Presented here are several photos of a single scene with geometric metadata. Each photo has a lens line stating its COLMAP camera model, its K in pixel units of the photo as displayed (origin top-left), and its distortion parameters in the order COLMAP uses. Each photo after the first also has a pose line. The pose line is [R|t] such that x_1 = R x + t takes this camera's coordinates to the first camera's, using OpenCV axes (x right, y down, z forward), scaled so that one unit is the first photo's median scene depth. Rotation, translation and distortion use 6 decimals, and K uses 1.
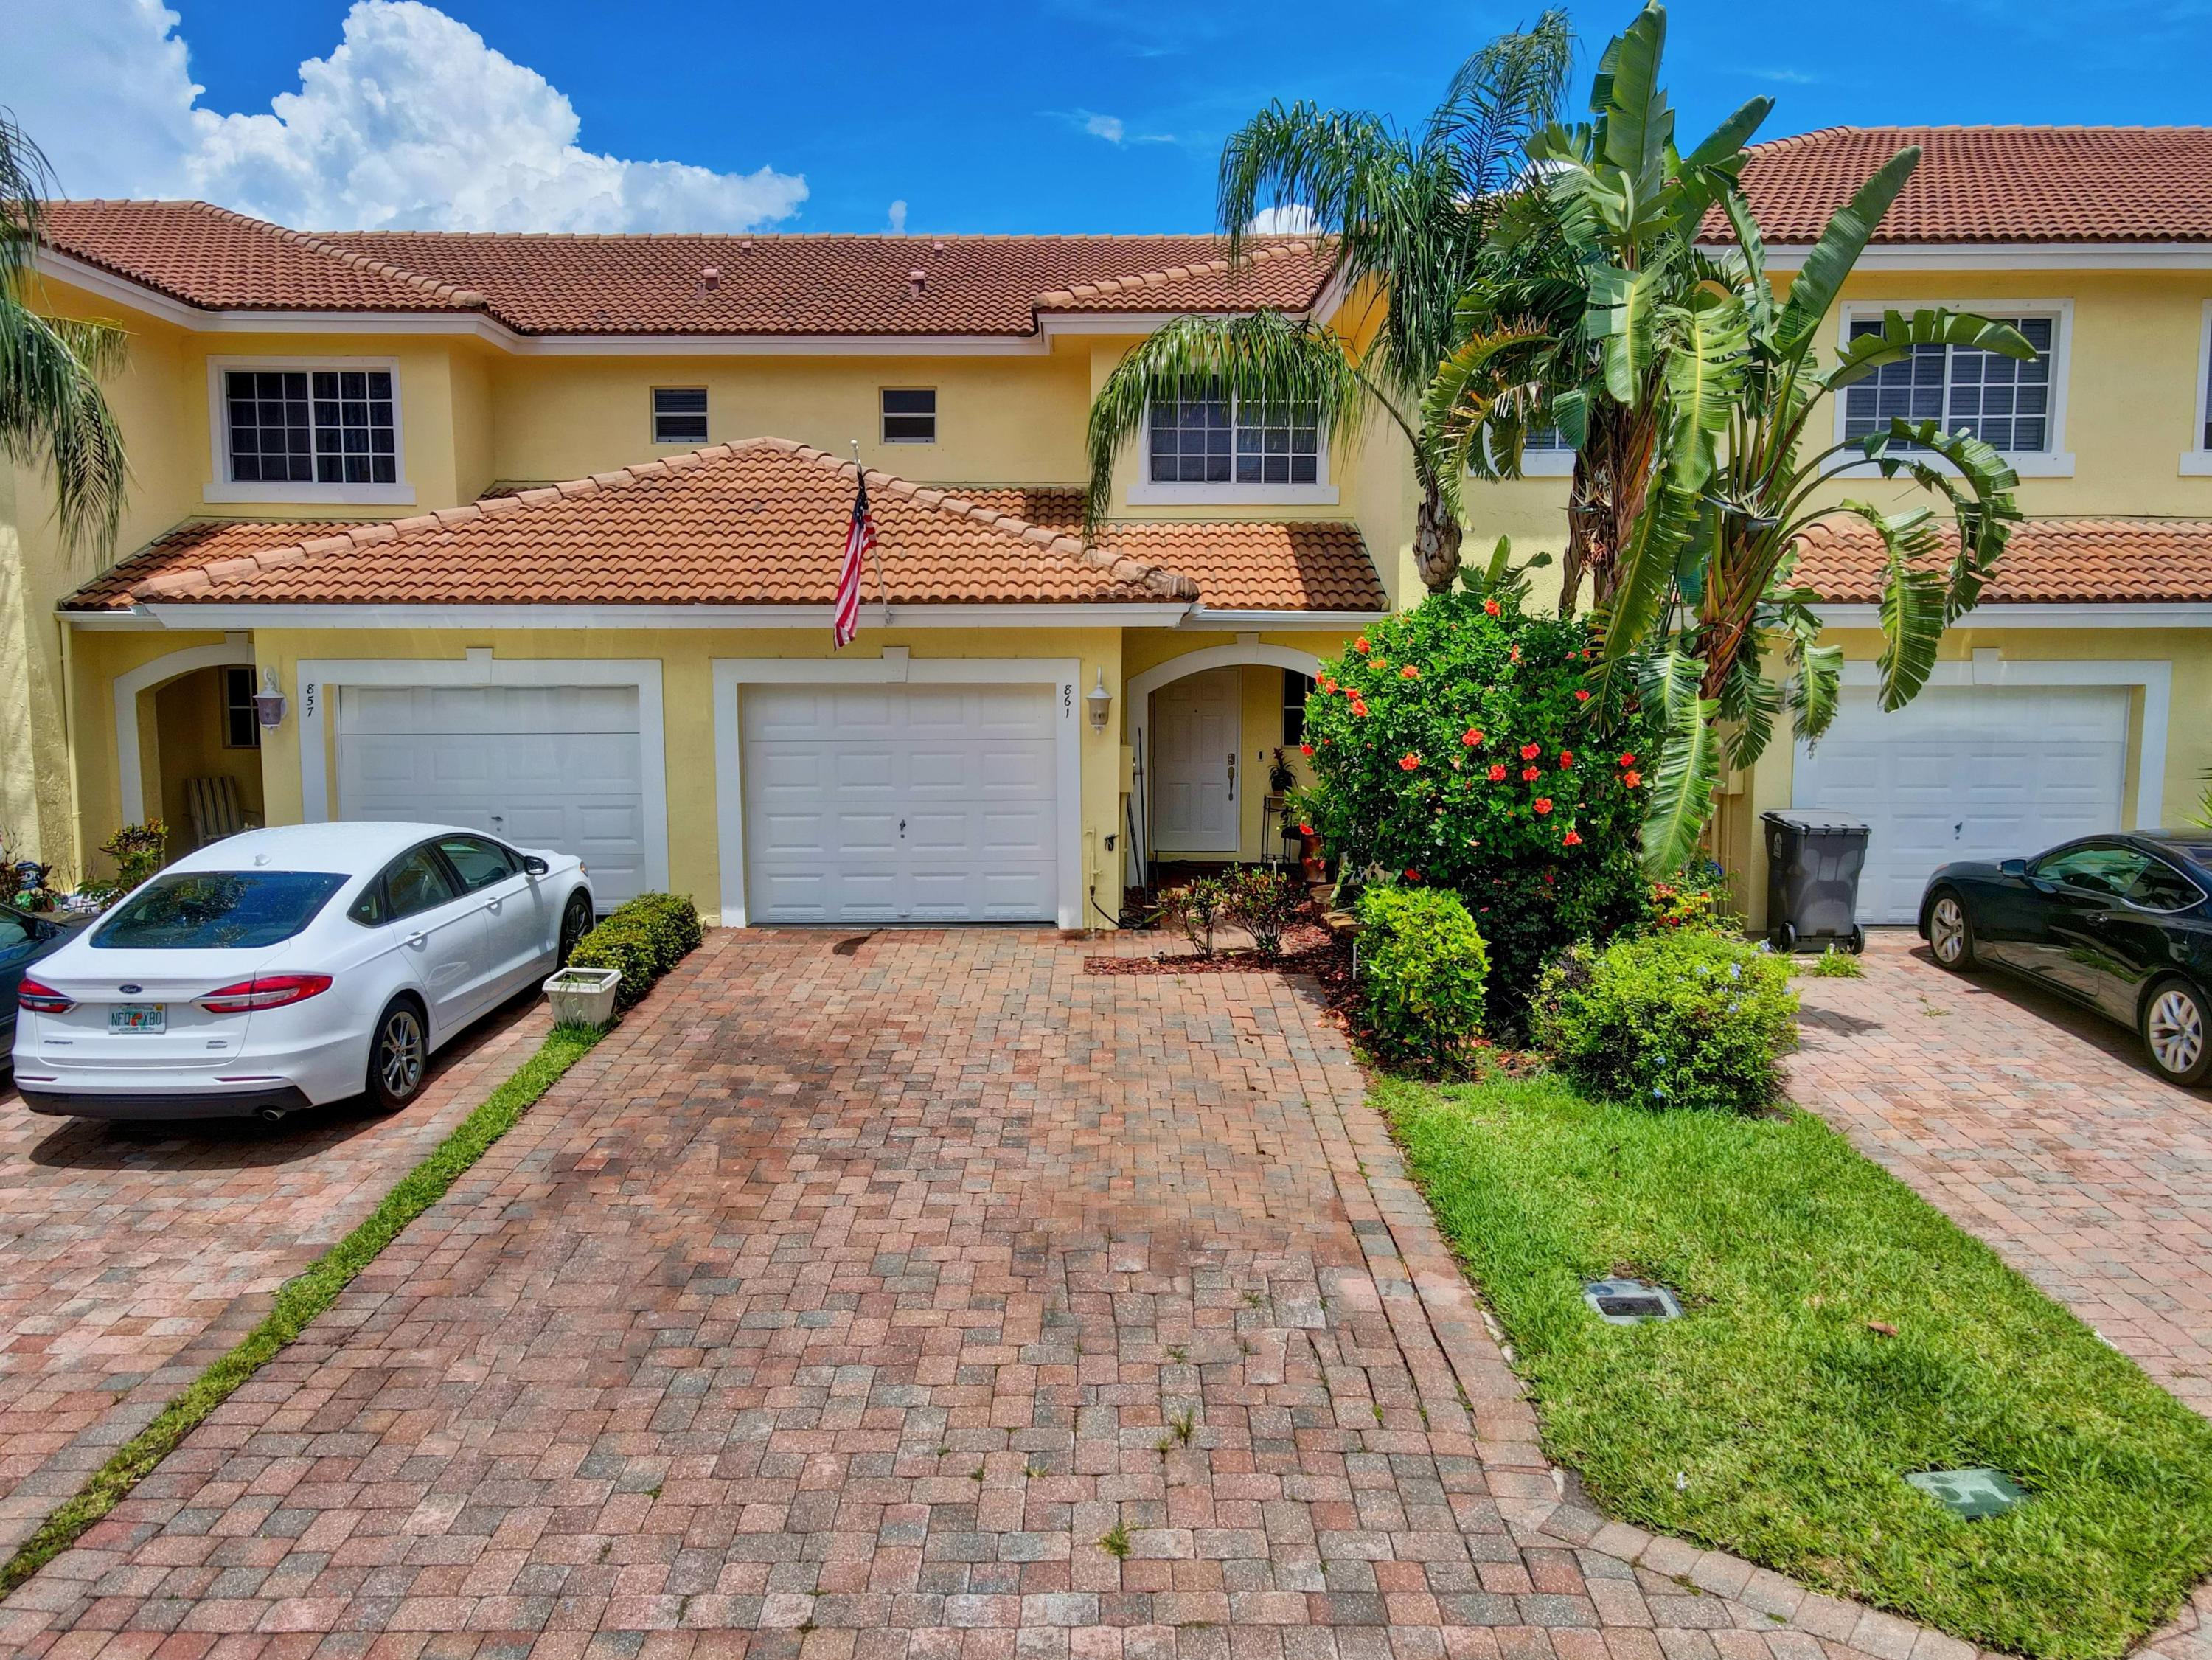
lens RADIAL K [[1640.1, 0, 1106.0], [0, 1640.1, 830.0], [0, 0, 1]] dist [0.015073, 0.003247]
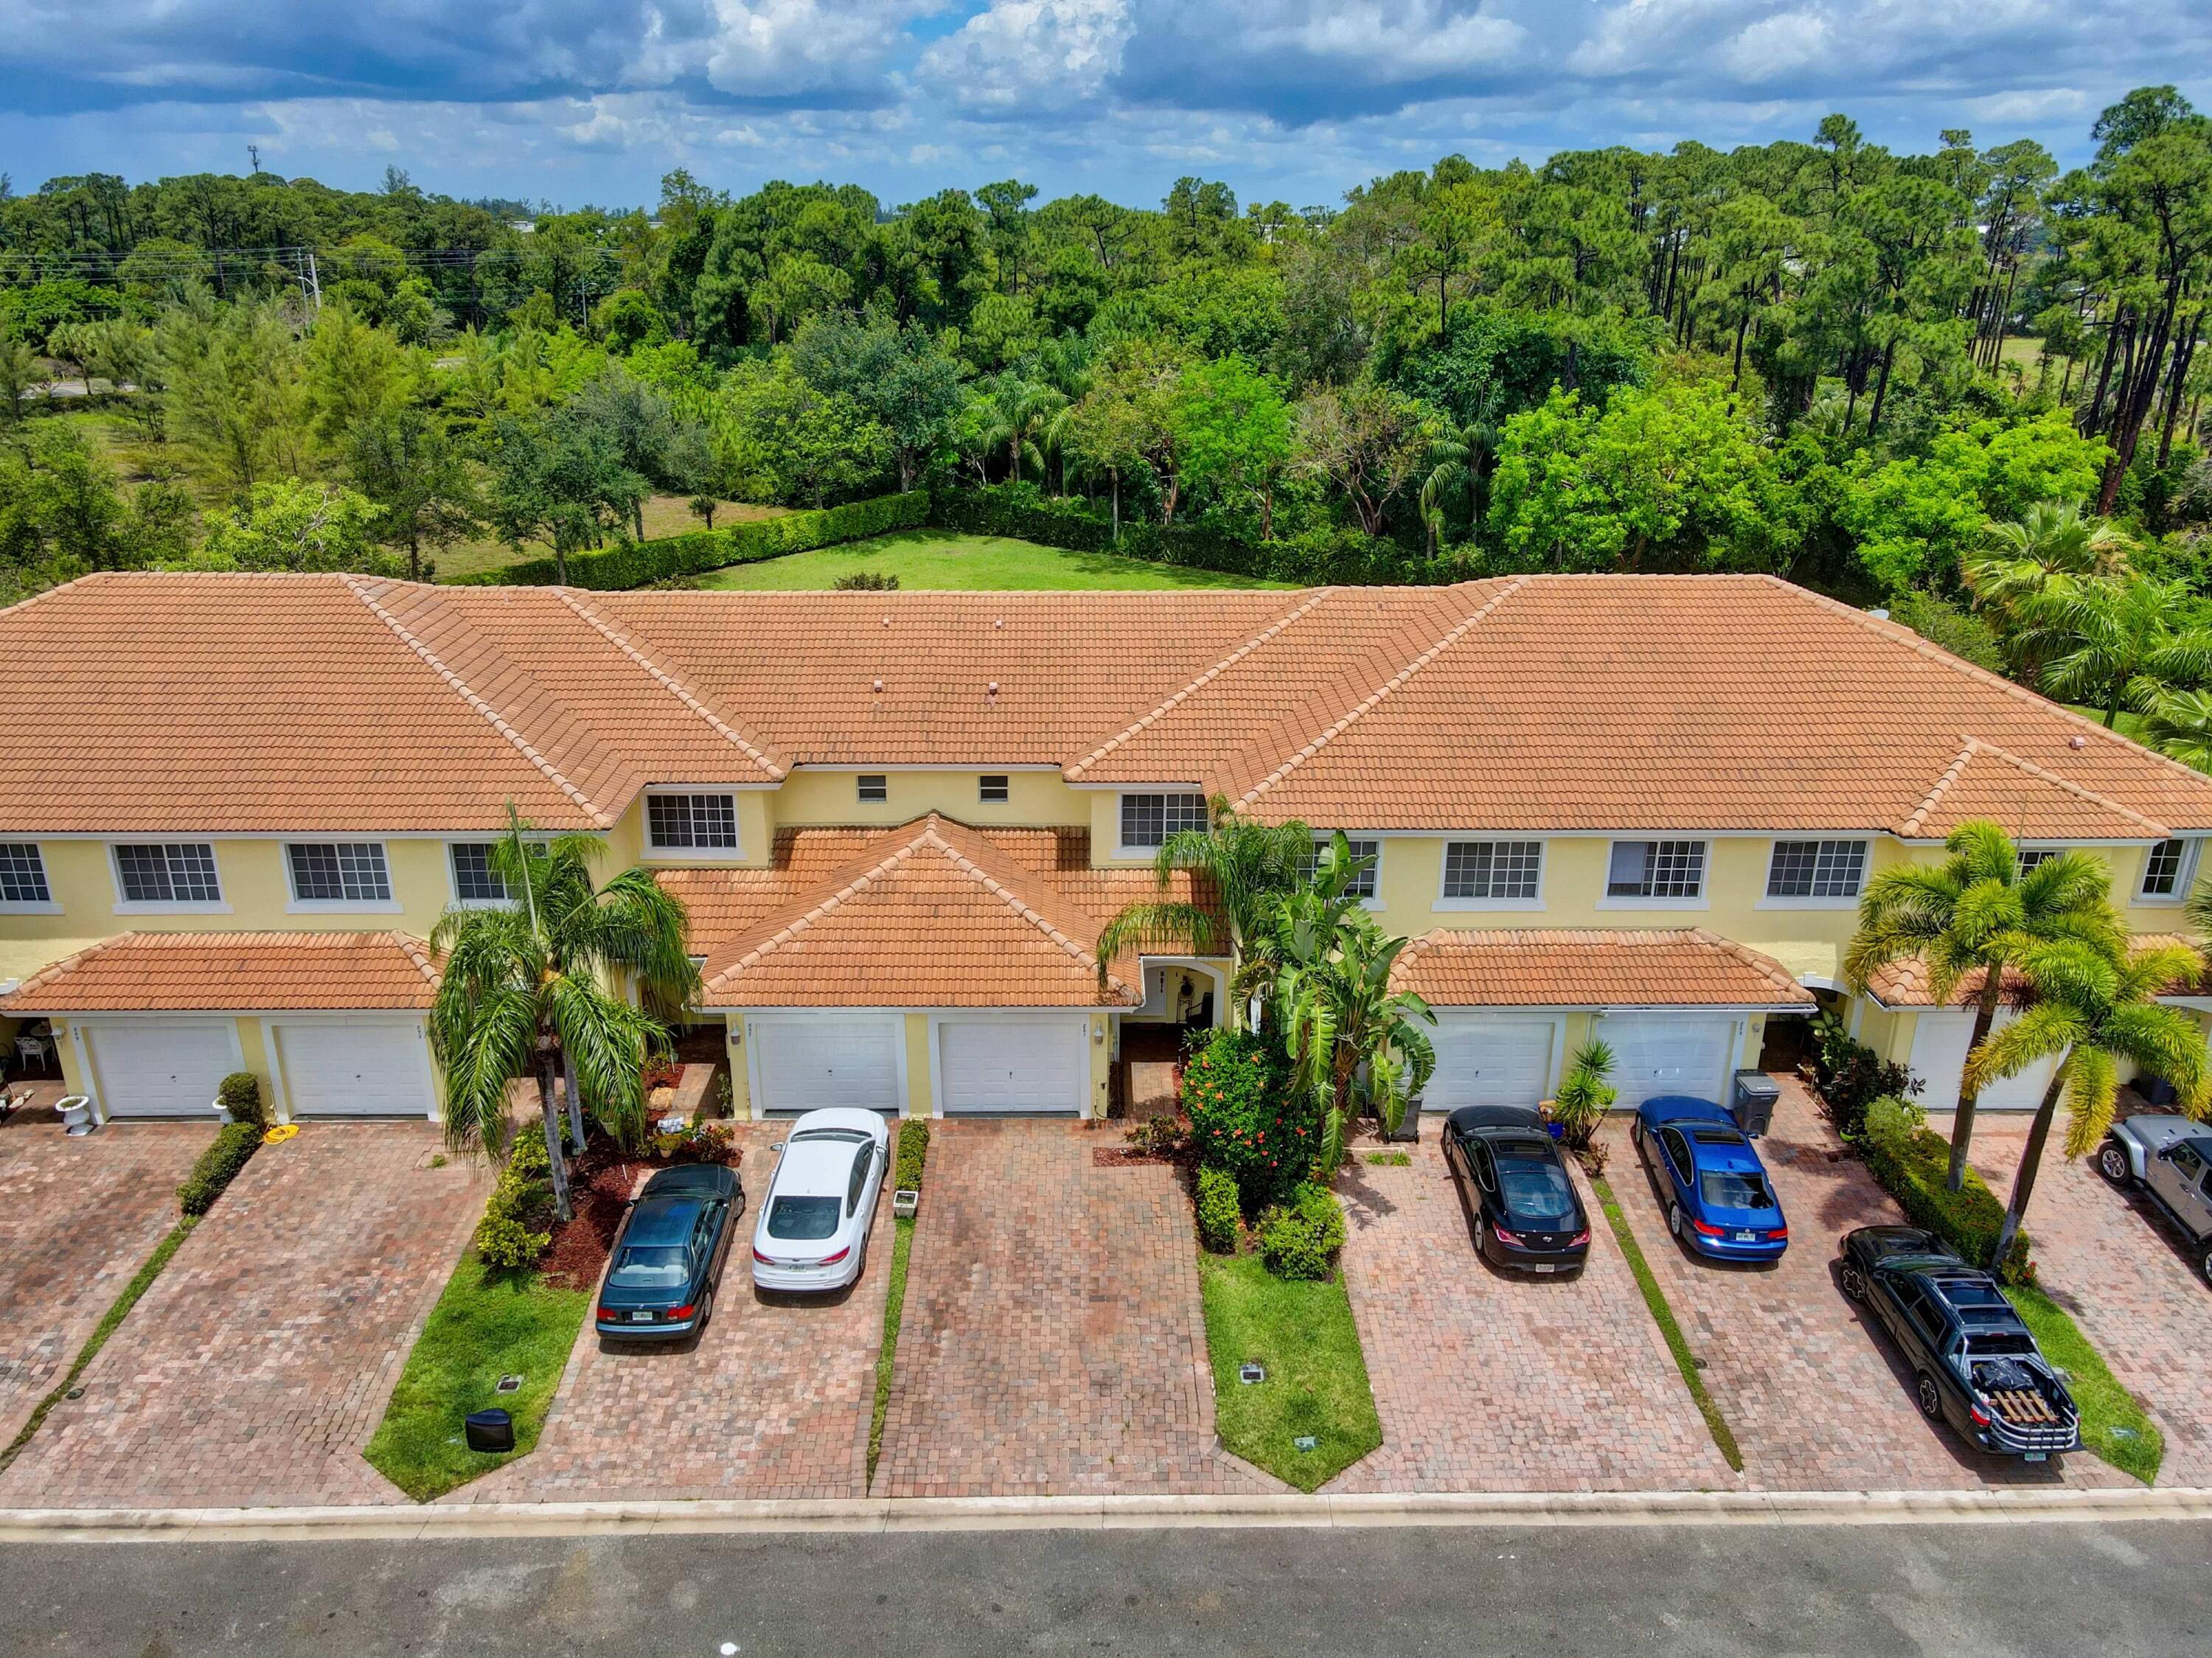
lens RADIAL K [[1639.8, 0, 1106.0], [0, 1639.8, 829.0], [0, 0, 1]] dist [0.015073, 0.003247]
pose [[0.999832, -0.000915, 0.018308, -0.056866], [-0.003600, 0.969515, 0.245006, -1.468217], [-0.017974, -0.245031, 0.969349, -1.841526]]
